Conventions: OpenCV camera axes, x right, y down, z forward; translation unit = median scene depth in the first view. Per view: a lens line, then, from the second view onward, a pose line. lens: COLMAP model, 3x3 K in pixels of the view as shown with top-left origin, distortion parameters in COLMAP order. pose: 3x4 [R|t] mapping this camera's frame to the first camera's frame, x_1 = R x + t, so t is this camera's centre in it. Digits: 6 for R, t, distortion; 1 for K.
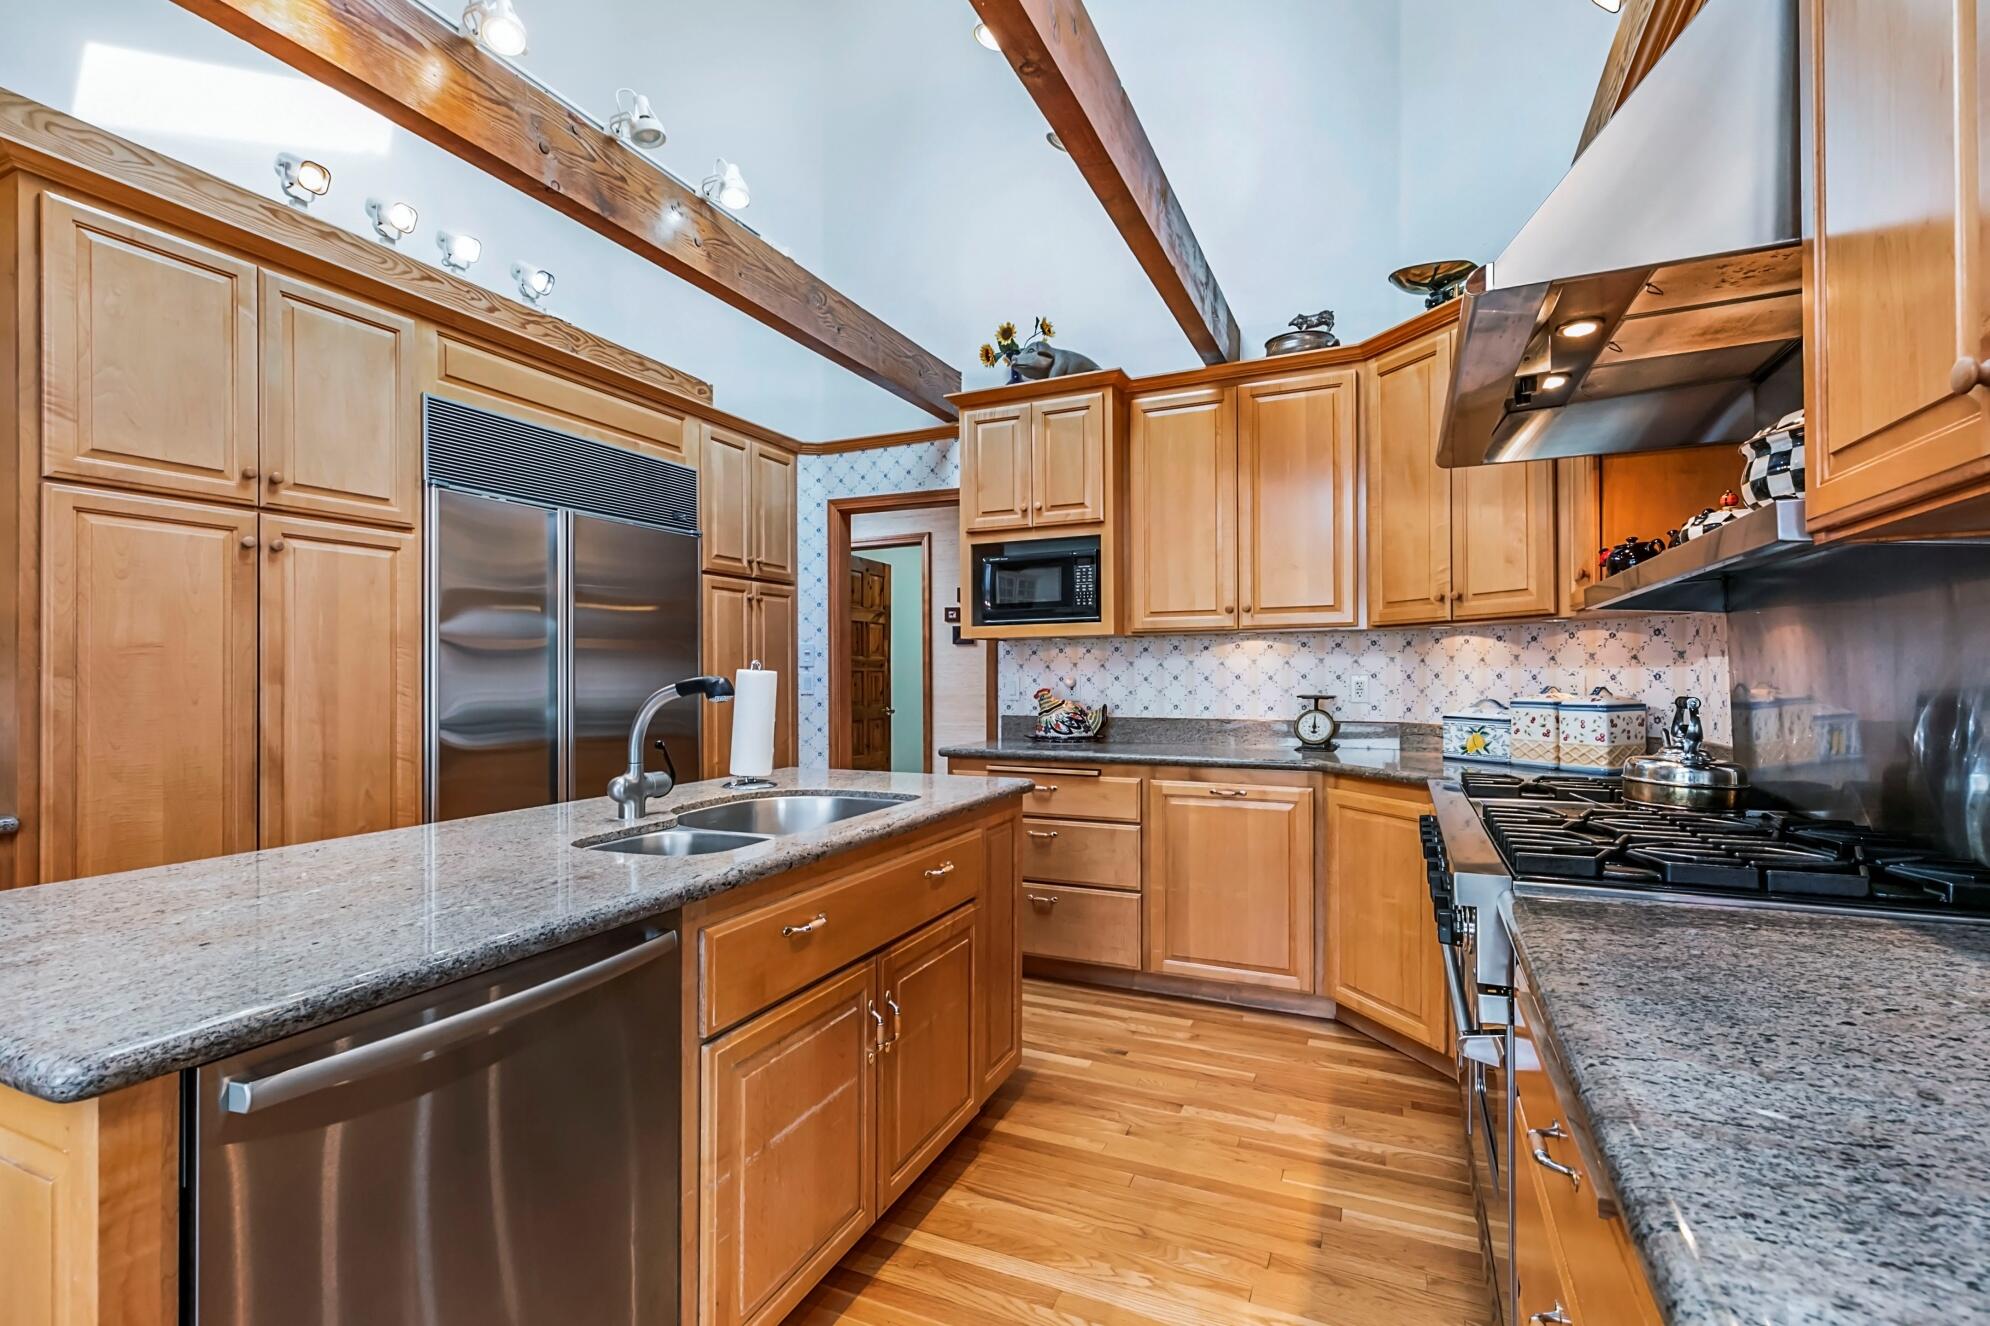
lens RADIAL K [[905.2, 0, 986.6], [0, 905.2, 674.5], [0, 0, 1]] dist [0.001999, 0.001041]
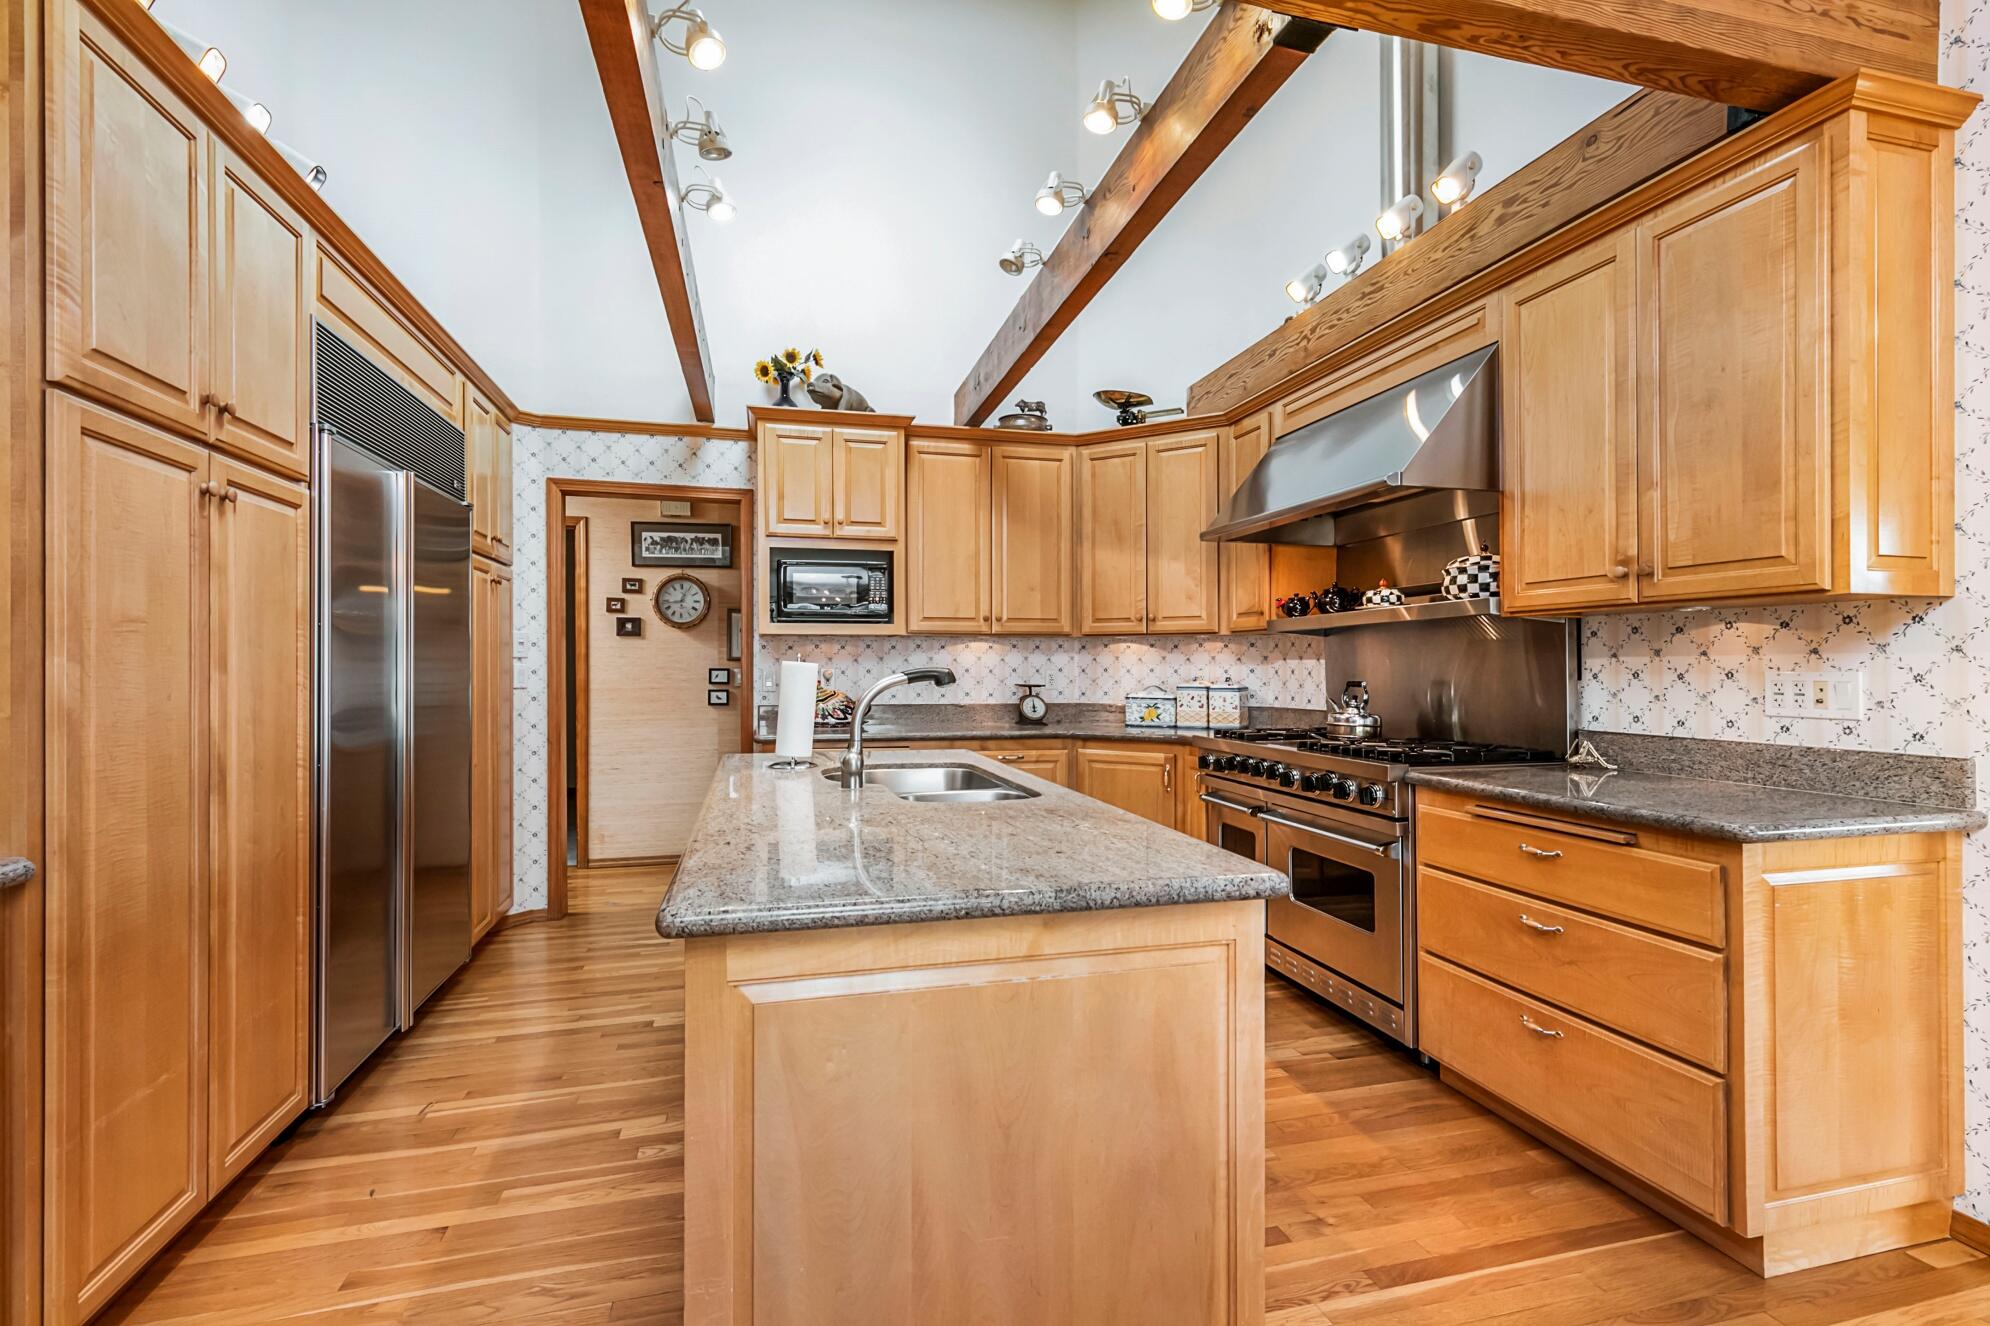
lens RADIAL K [[905.2, 0, 1002.7], [0, 905.2, 668.6], [0, 0, 1]] dist [0.001999, 0.001041]
pose [[0.770473, 0.005568, 0.637448, -0.546854], [-0.005302, 0.999983, -0.002327, 0.003123], [-0.637451, -0.001587, 0.770490, -0.014399]]
